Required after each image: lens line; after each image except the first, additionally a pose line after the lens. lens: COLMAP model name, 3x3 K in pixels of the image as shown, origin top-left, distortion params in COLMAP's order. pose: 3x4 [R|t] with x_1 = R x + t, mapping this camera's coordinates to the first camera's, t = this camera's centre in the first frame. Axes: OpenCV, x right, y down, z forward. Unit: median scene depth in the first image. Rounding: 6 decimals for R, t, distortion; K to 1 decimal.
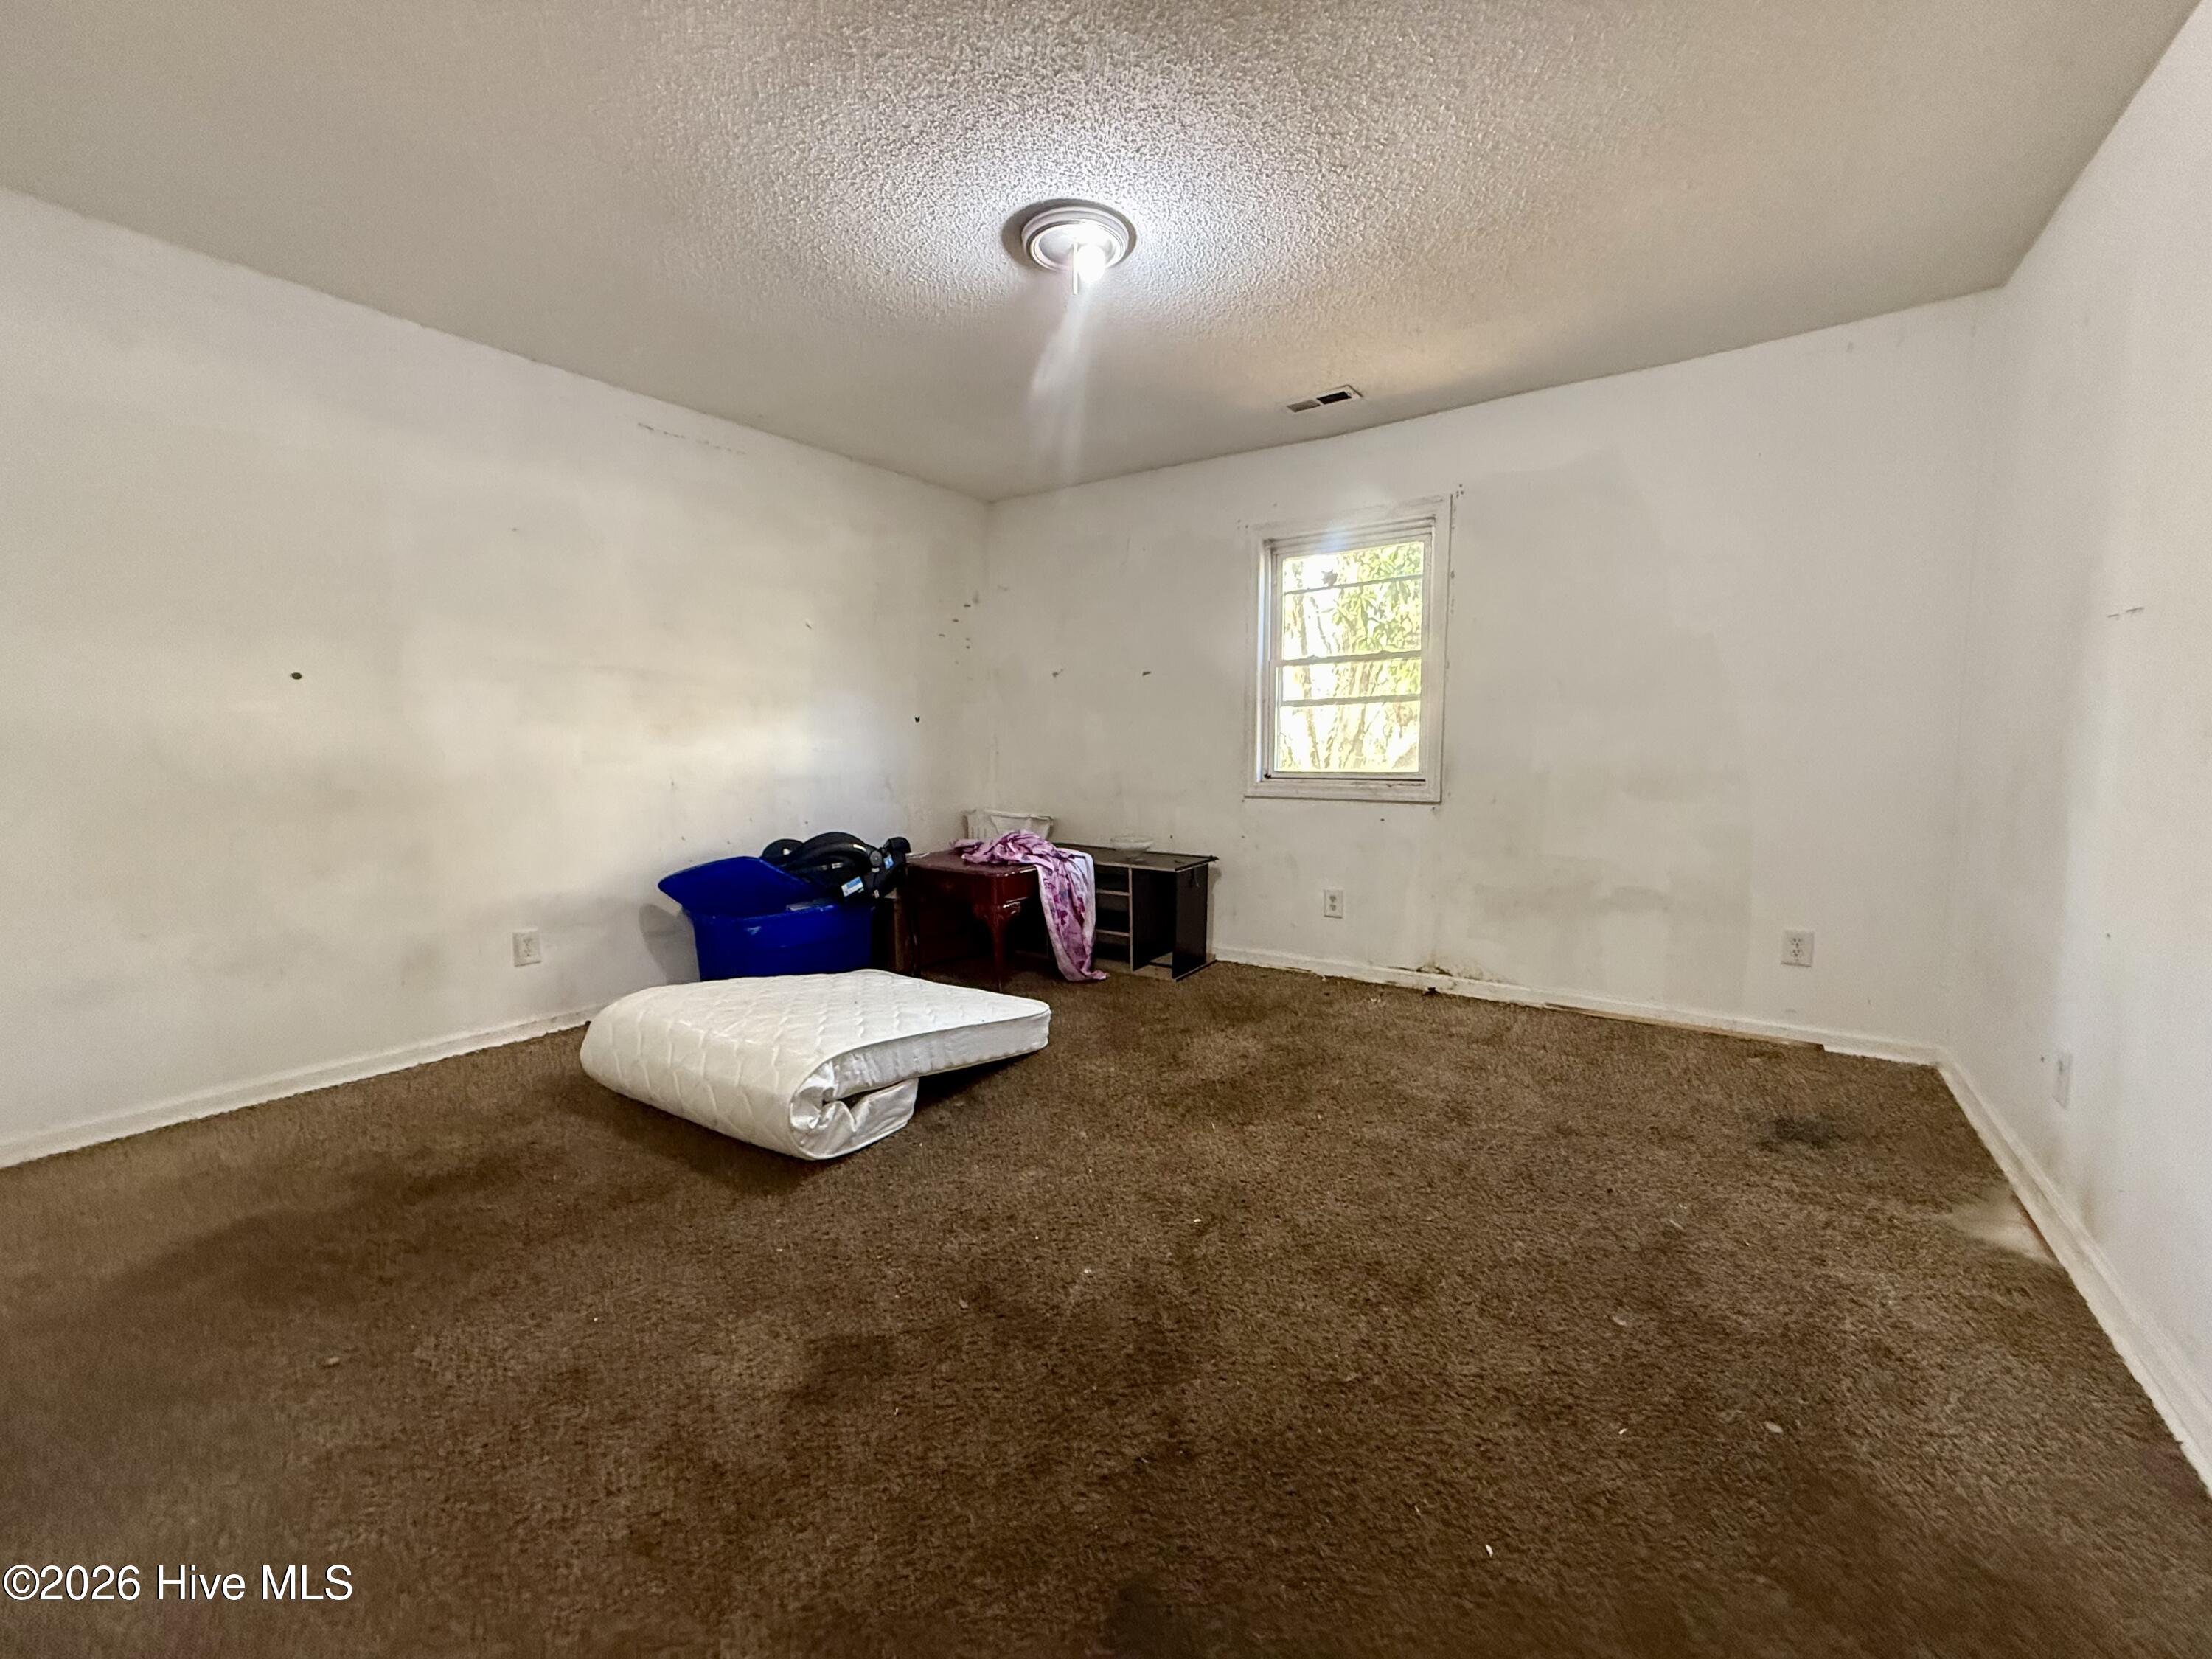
lens RADIAL K [[876.3, 0, 1106.0], [0, 876.3, 829.5], [0, 0, 1]] dist [-0.002038, -0.000102]
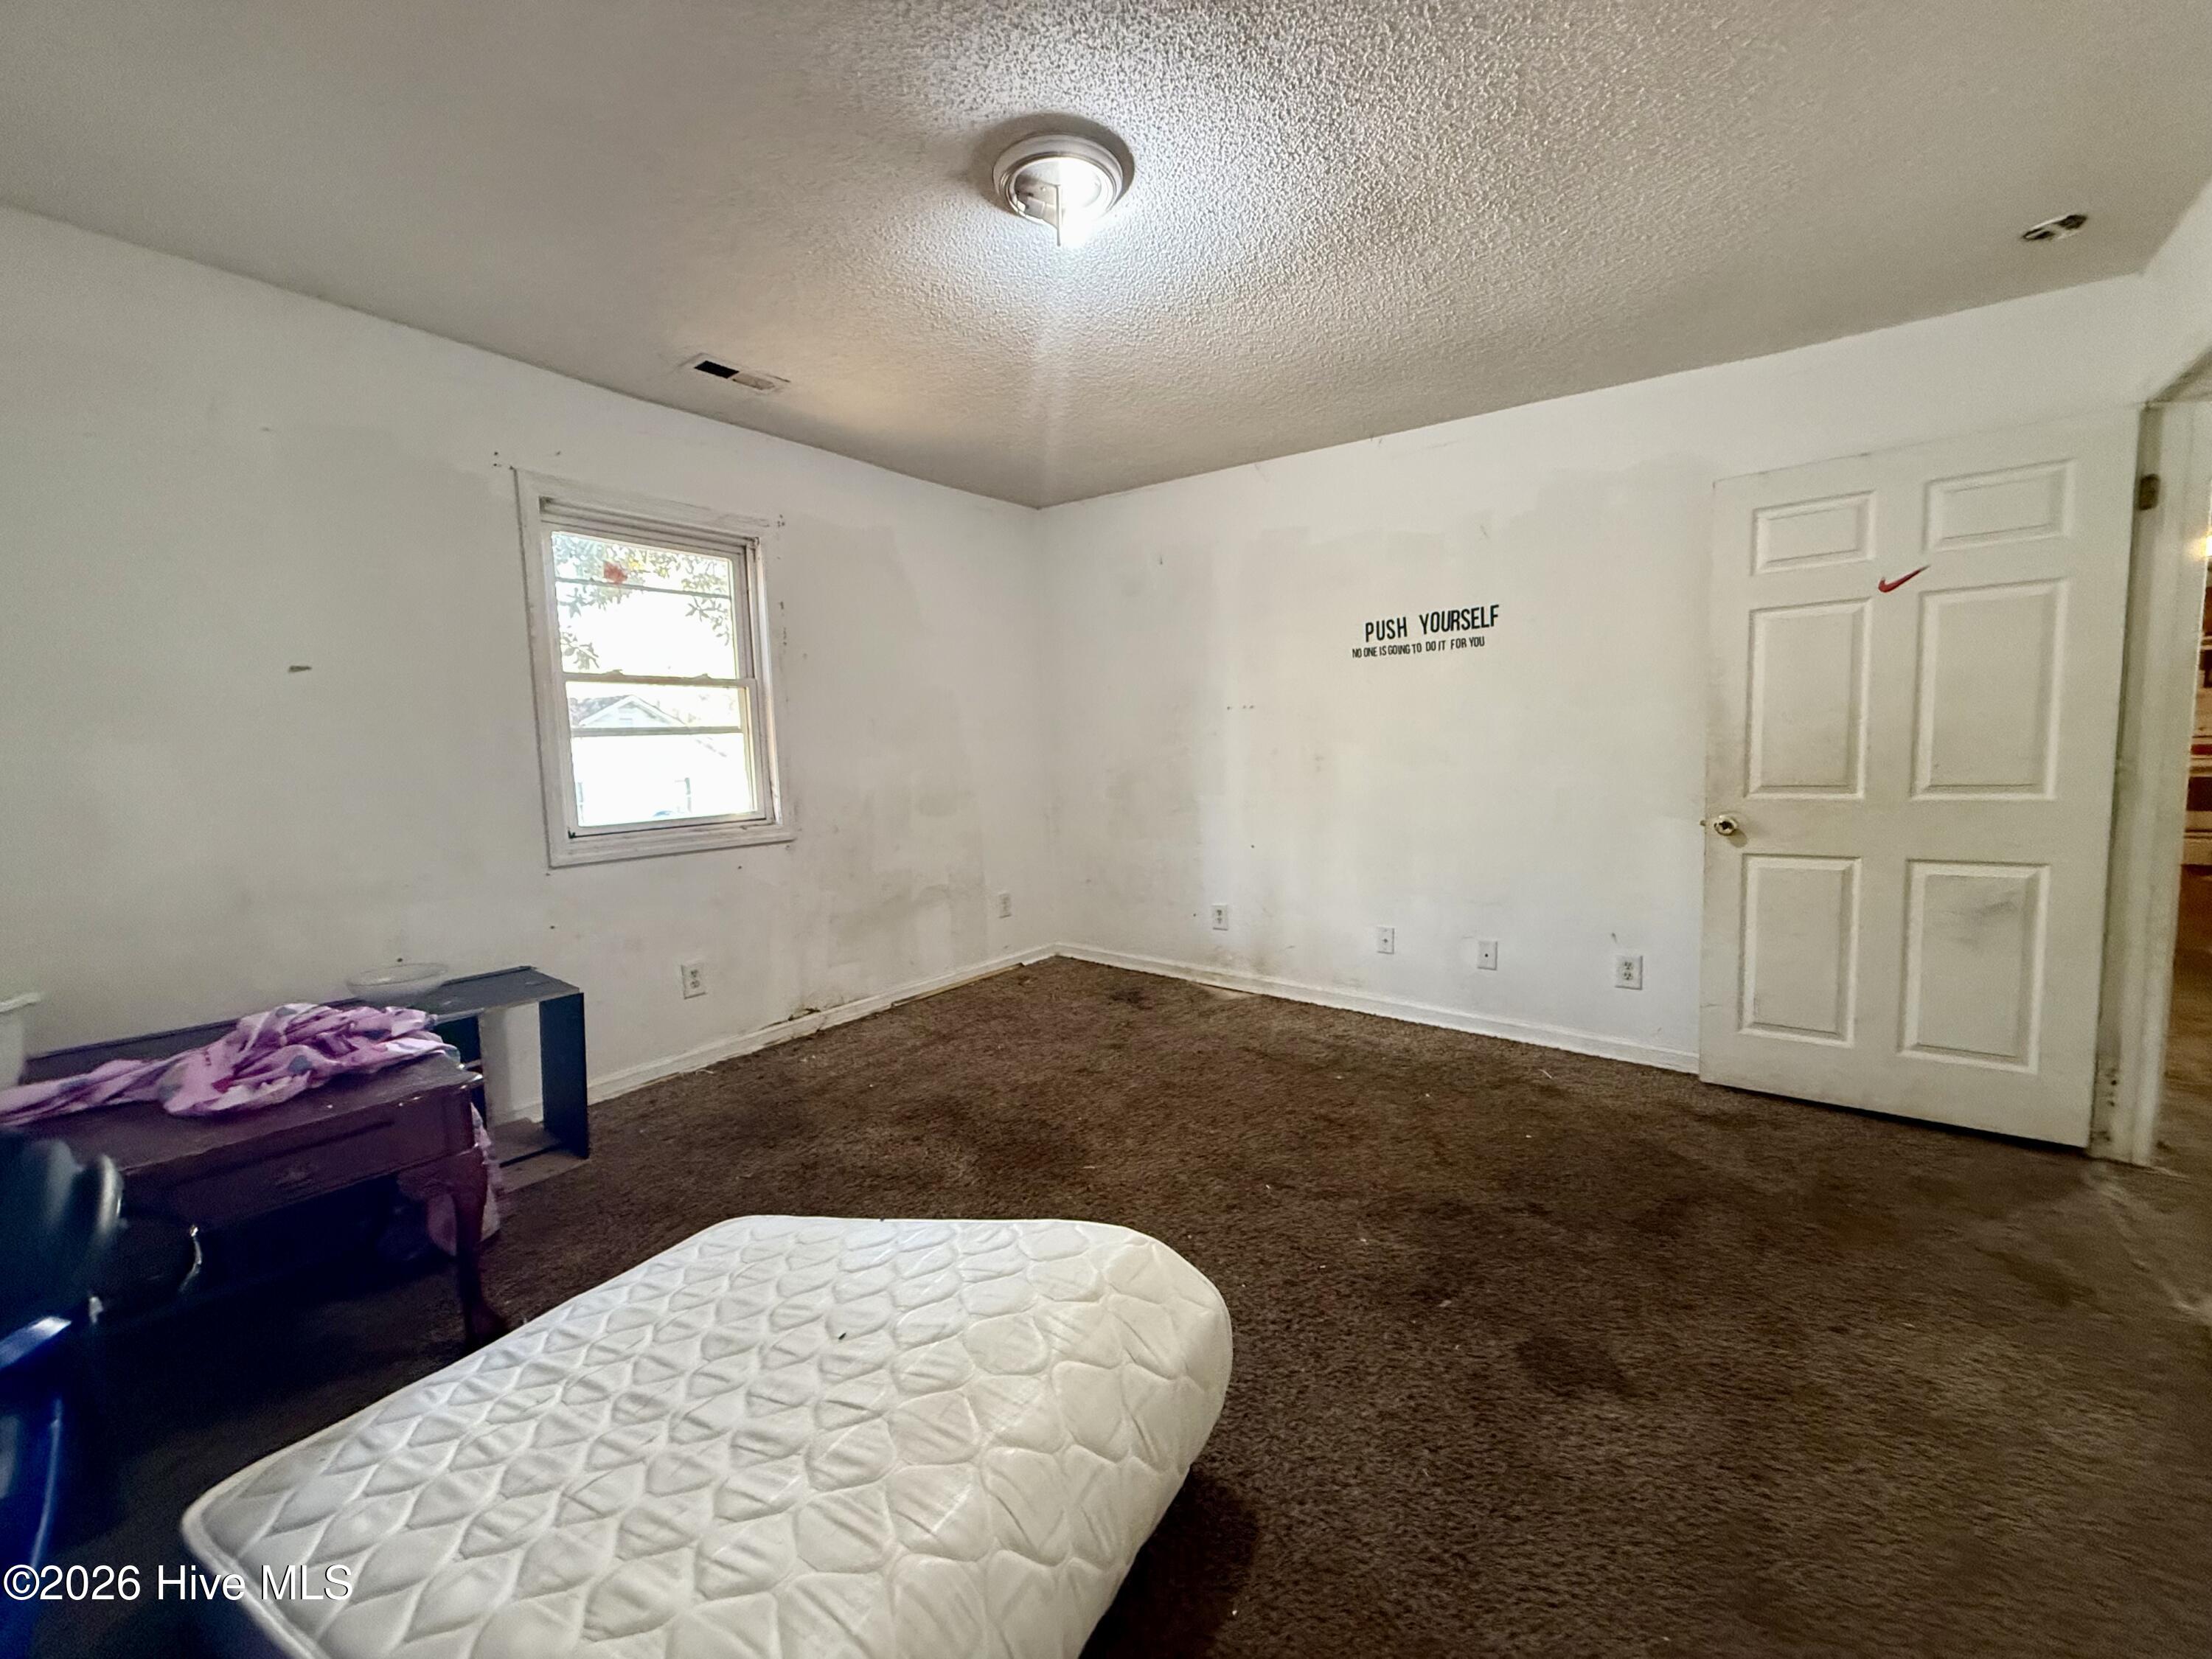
lens RADIAL K [[876.7, 0, 1099.9], [0, 876.7, 829.1], [0, 0, 1]] dist [-0.000464, 0.000064]
pose [[0.043369, -0.089547, 0.995038, -0.652827], [0.125217, 0.988609, 0.083510, -0.093381], [-0.991181, 0.120974, 0.054088, 0.707379]]
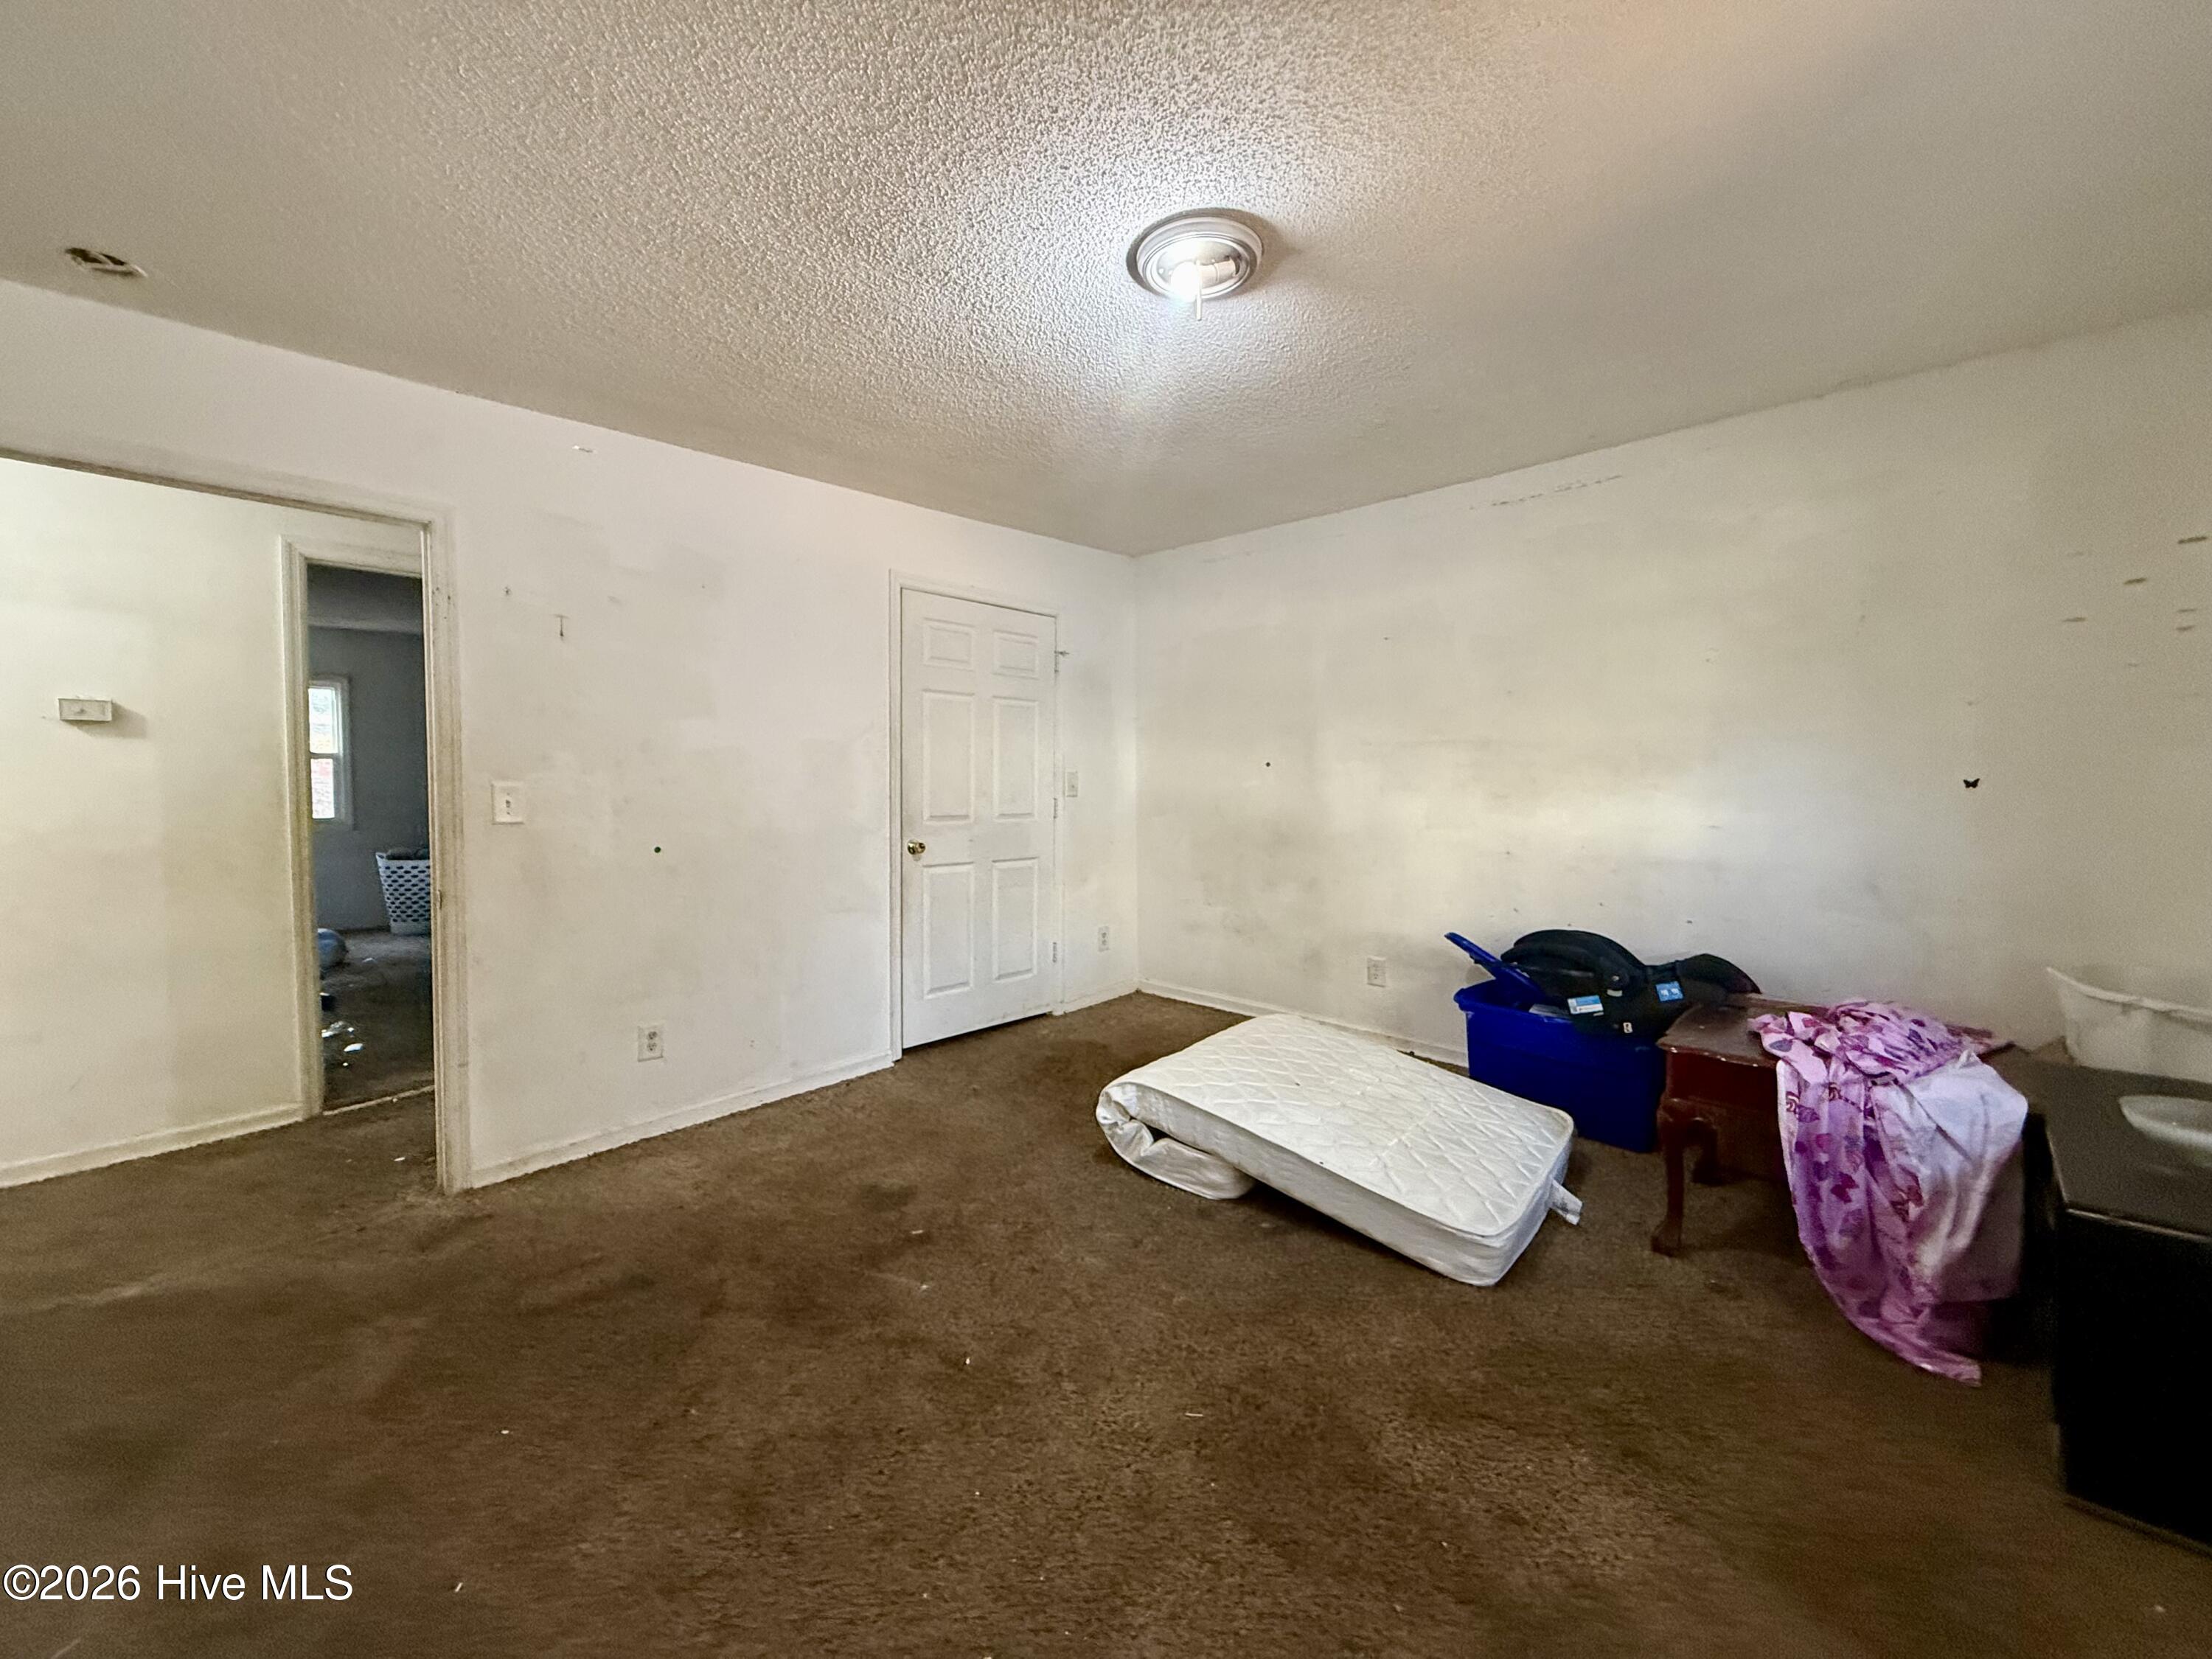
lens RADIAL K [[876.7, 0, 1099.9], [0, 876.7, 829.1], [0, 0, 1]] dist [-0.000464, 0.000064]
pose [[-0.157534, 0.060823, -0.985639, 0.616248], [-0.095912, 0.992440, 0.076573, -0.124108], [0.982845, 0.106597, -0.150510, 0.782112]]
